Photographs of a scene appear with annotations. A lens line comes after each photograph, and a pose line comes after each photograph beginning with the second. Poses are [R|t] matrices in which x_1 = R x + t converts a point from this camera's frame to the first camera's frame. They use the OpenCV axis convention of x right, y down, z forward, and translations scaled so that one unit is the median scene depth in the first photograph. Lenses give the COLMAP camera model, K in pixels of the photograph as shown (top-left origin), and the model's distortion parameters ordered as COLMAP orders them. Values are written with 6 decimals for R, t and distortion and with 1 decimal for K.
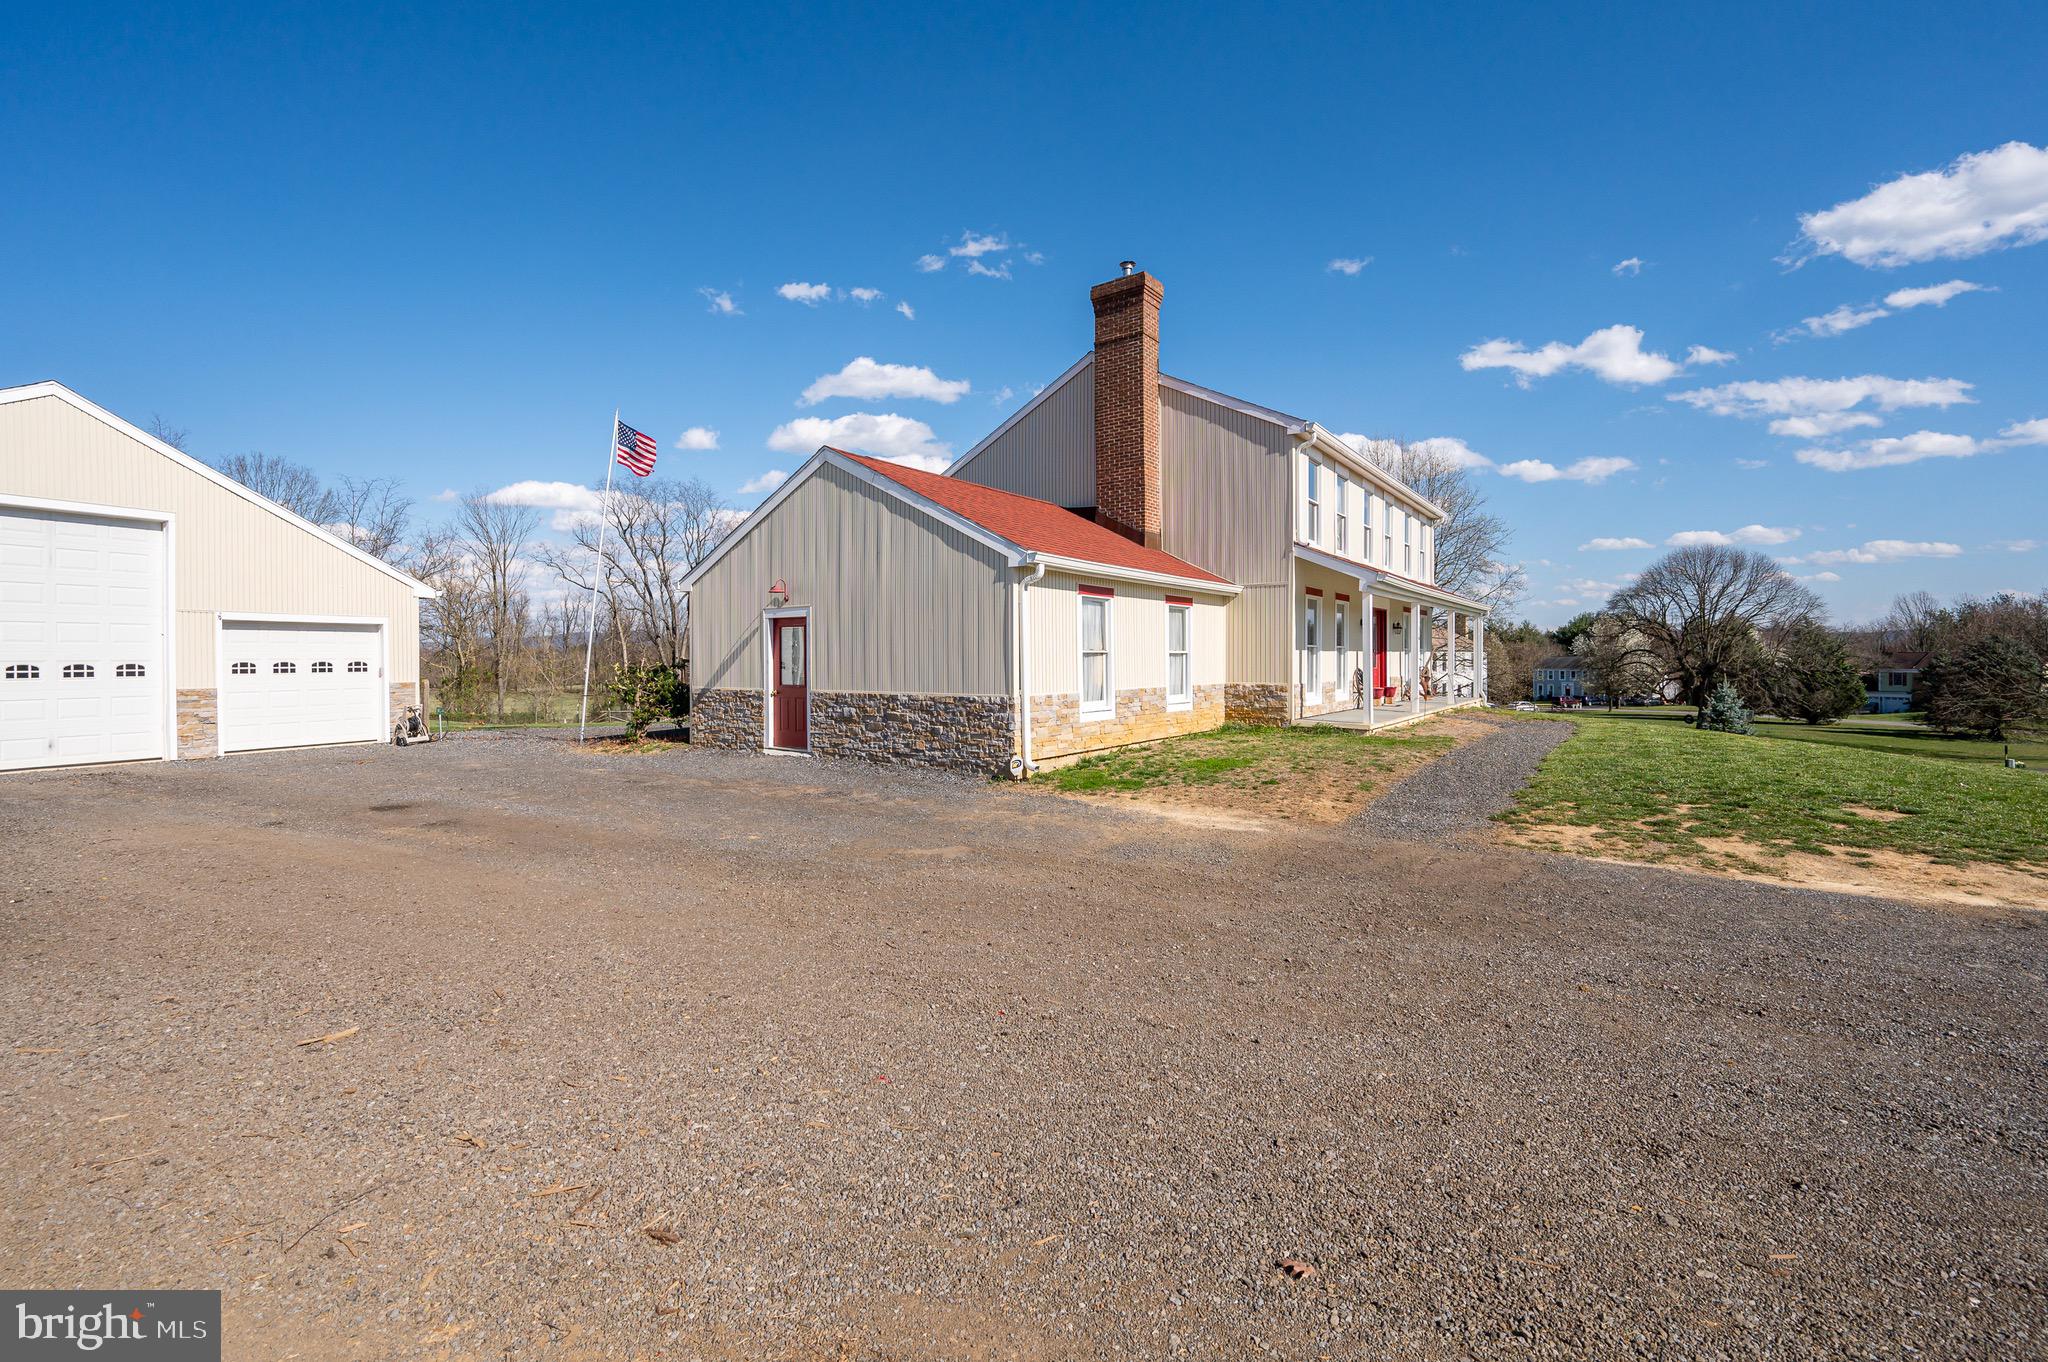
lens RADIAL K [[920.8, 0, 1020.0], [0, 920.8, 651.6], [0, 0, 1]] dist [-0.001207, -0.000097]
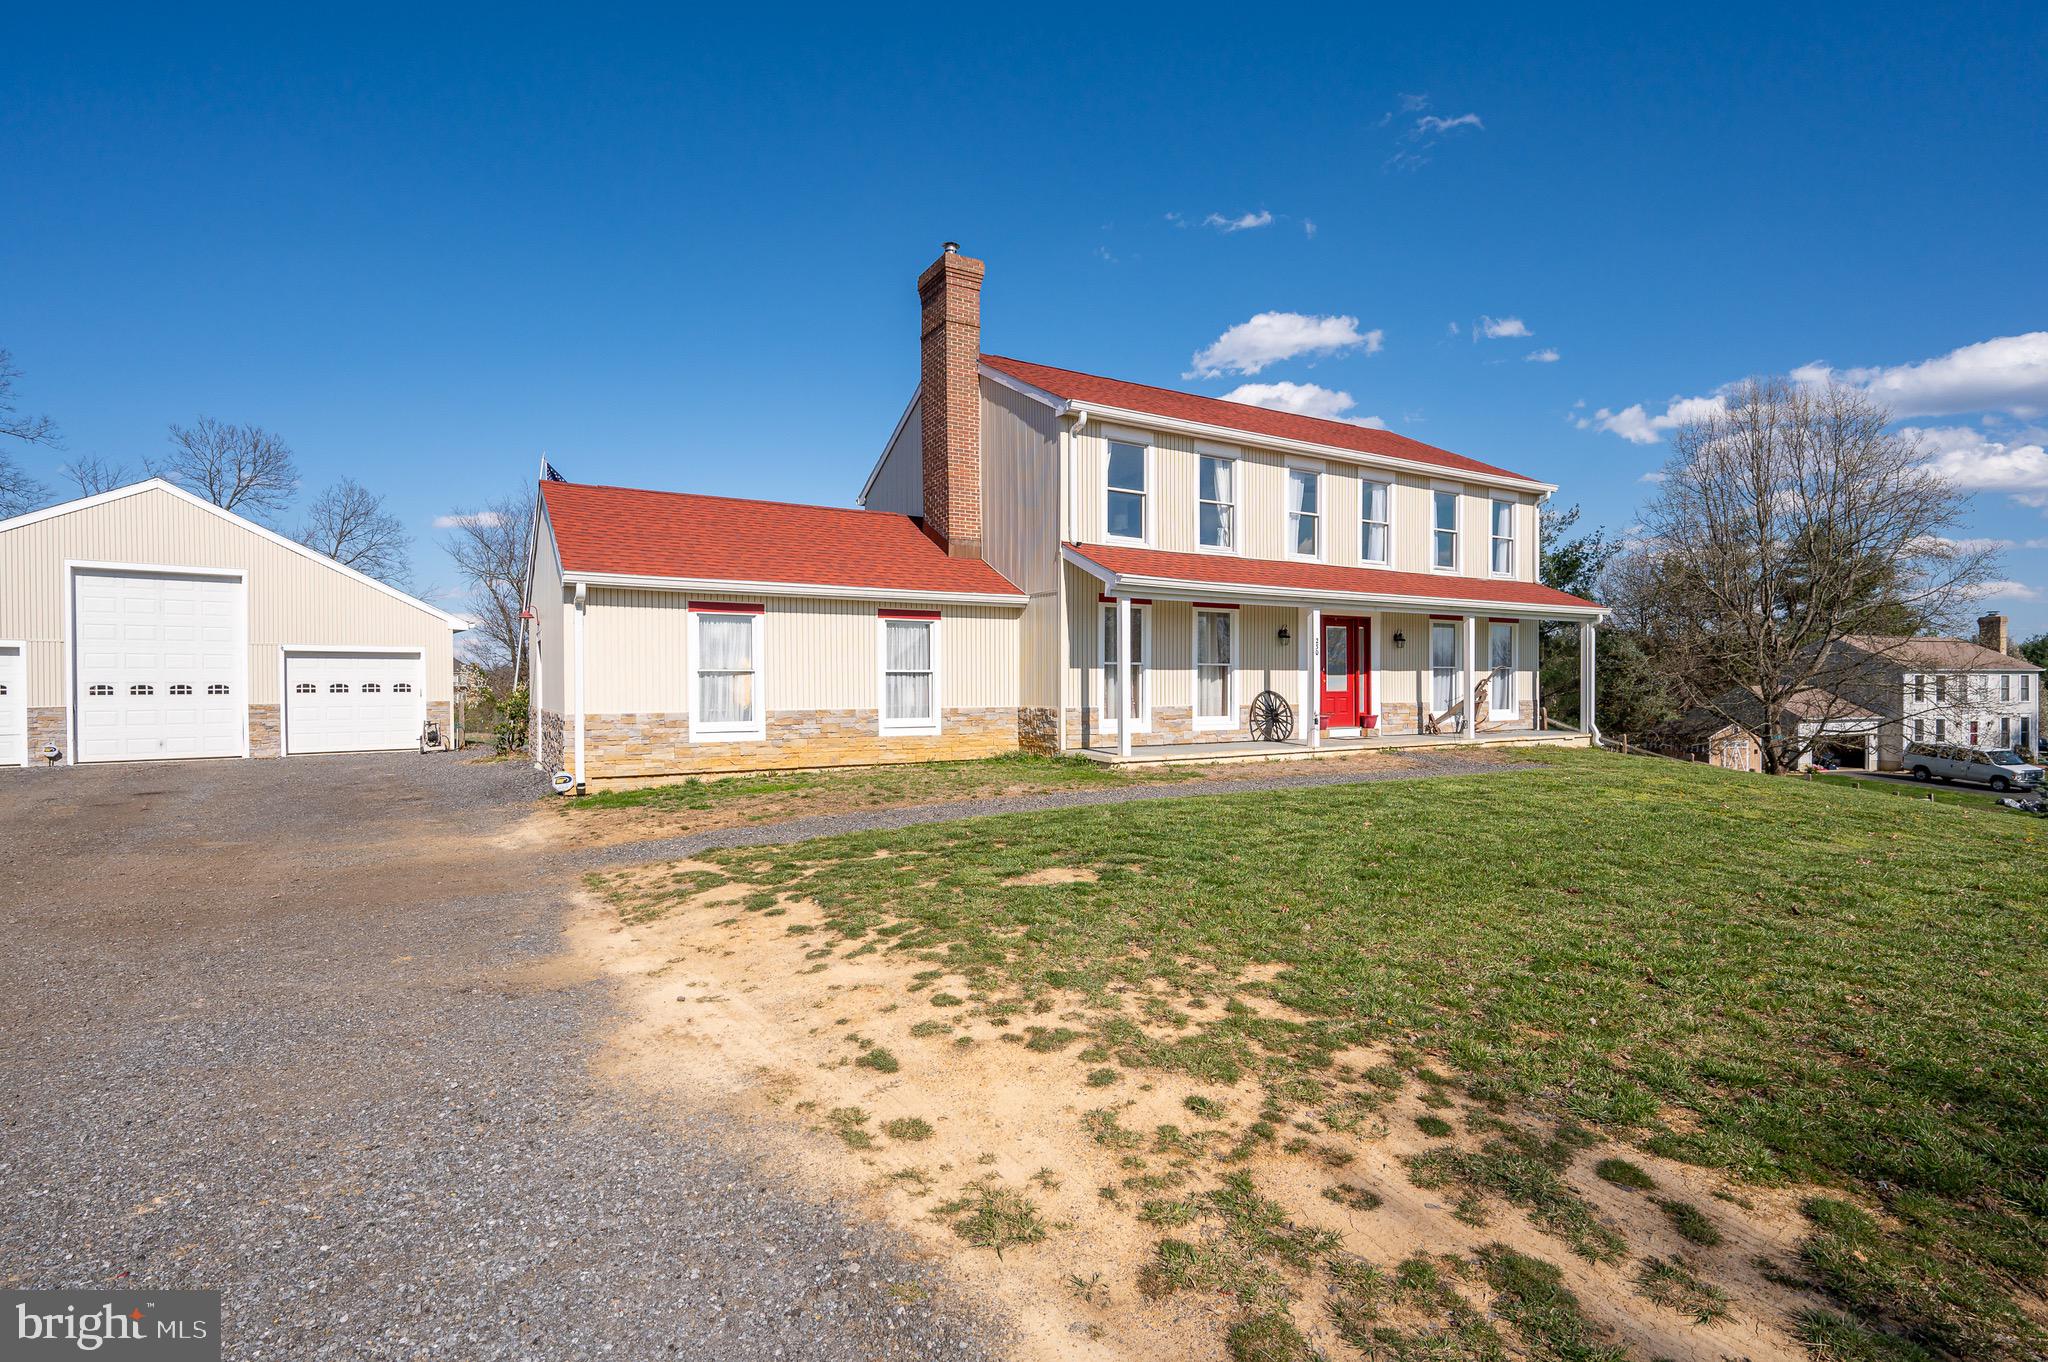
lens RADIAL K [[993.3, 0, 1024.0], [0, 993.3, 681.0], [0, 0, 1]] dist [0.015327, -0.000365]
pose [[0.912079, -0.002059, -0.410009, 0.633761], [0.003053, 0.999994, 0.001769, 0.008283], [0.410002, -0.002865, 0.912080, 0.139813]]
